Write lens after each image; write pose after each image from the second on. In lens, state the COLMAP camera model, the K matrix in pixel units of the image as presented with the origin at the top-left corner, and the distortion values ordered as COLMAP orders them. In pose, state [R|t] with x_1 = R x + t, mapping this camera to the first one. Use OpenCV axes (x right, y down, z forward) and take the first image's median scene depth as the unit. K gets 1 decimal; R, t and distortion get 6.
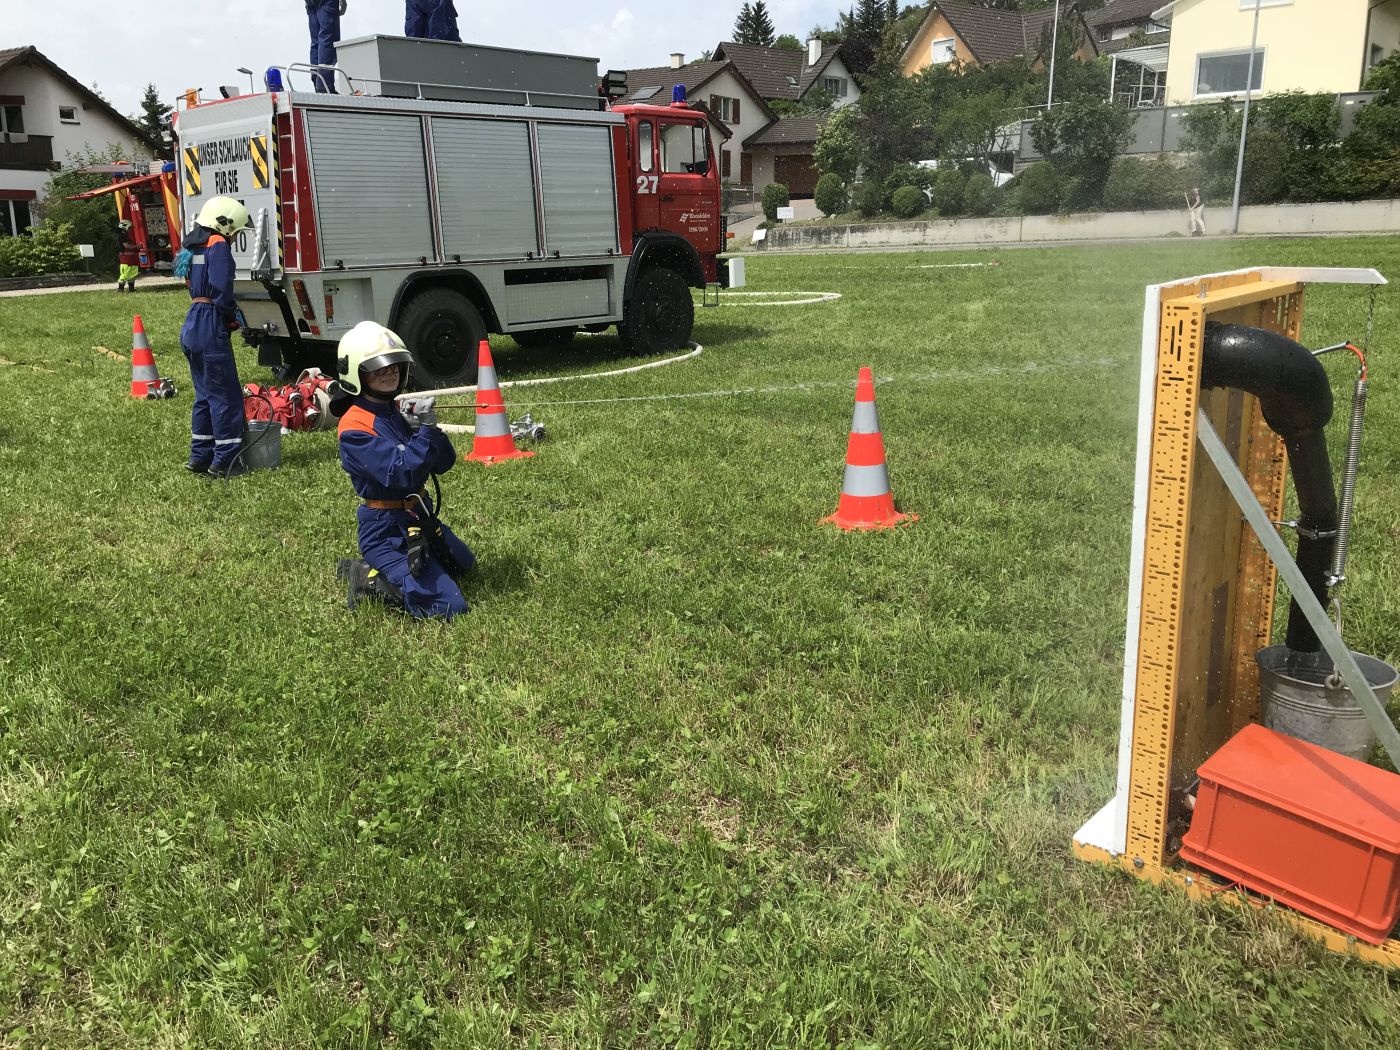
lens RADIAL K [[1145.0, 0, 698.7], [0, 1145.0, 516.5], [0, 0, 1]] dist [0.017141, -0.015893]
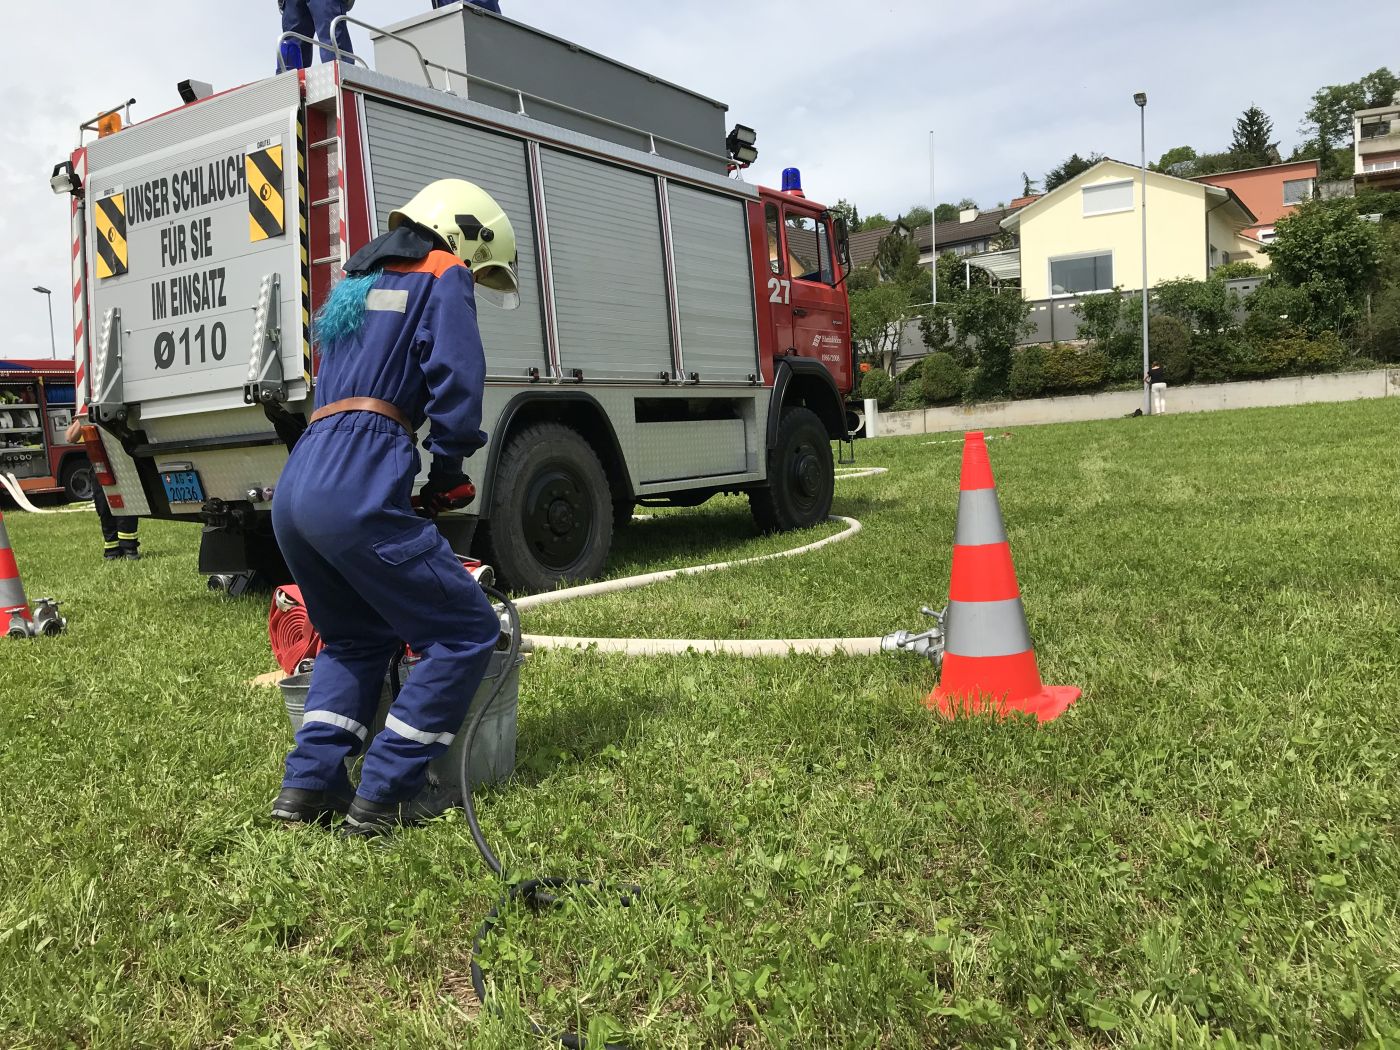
lens RADIAL K [[1145.6, 0, 700.6], [0, 1145.6, 519.6], [0, 0, 1]] dist [0.040874, -0.058058]
pose [[0.984819, -0.044084, 0.167892, -0.083035], [0.074890, 0.980471, -0.181847, -0.011612], [-0.156597, 0.191660, 0.968888, 0.138574]]
